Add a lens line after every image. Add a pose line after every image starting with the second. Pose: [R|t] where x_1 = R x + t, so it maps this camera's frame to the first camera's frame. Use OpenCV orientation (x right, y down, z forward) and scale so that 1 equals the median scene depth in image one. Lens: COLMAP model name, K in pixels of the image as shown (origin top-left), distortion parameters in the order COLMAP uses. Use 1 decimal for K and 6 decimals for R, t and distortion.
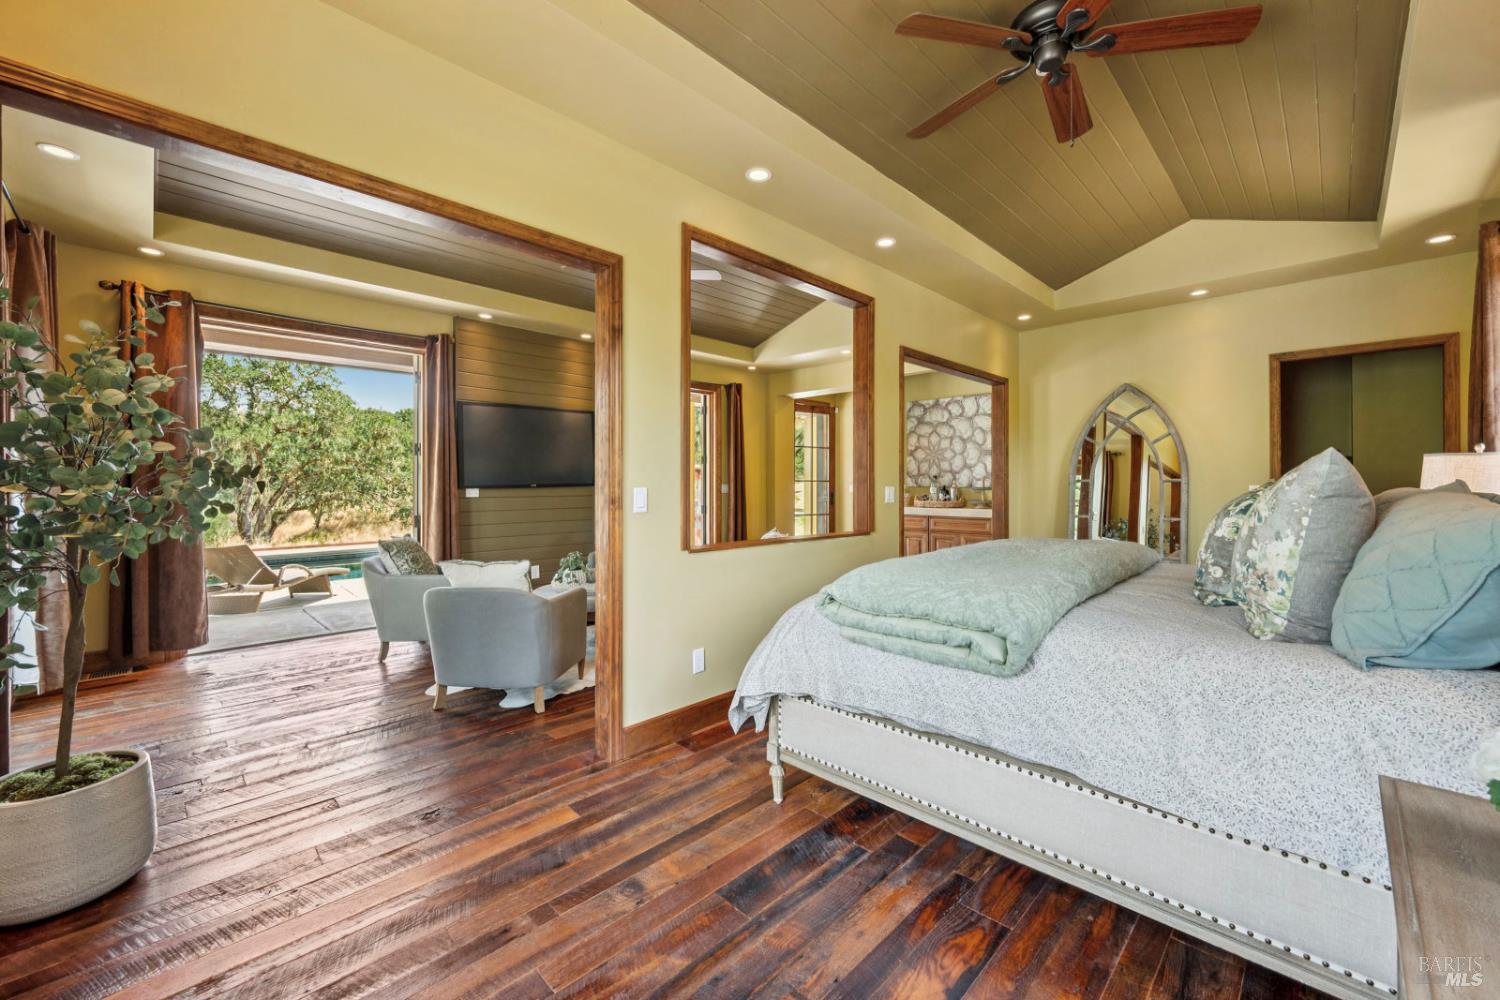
lens RADIAL K [[599.7, 0, 749.4], [0, 599.7, 483.1], [0, 0, 1]] dist [-0.002124, -0.000427]
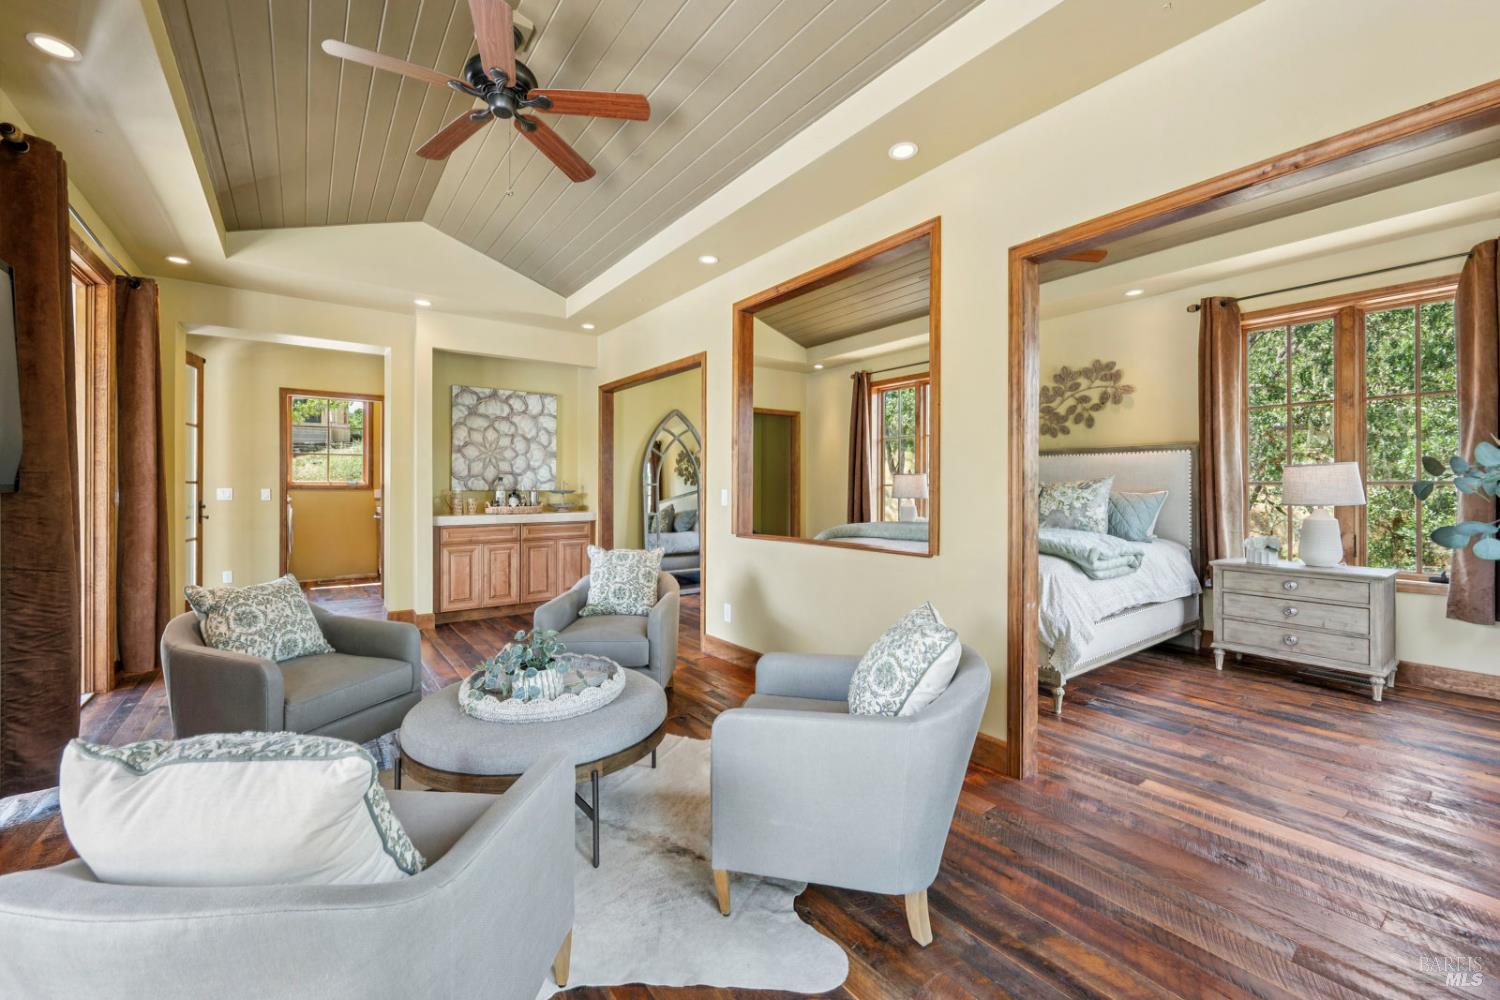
lens RADIAL K [[599.7, 0, 749.4], [0, 599.7, 483.1], [0, 0, 1]] dist [-0.002124, -0.000427]
pose [[0.149554, 0.010543, 0.988697, -0.501462], [-0.000509, 0.999944, -0.010586, 0.004589], [-0.988753, 0.001080, 0.149551, 0.521920]]
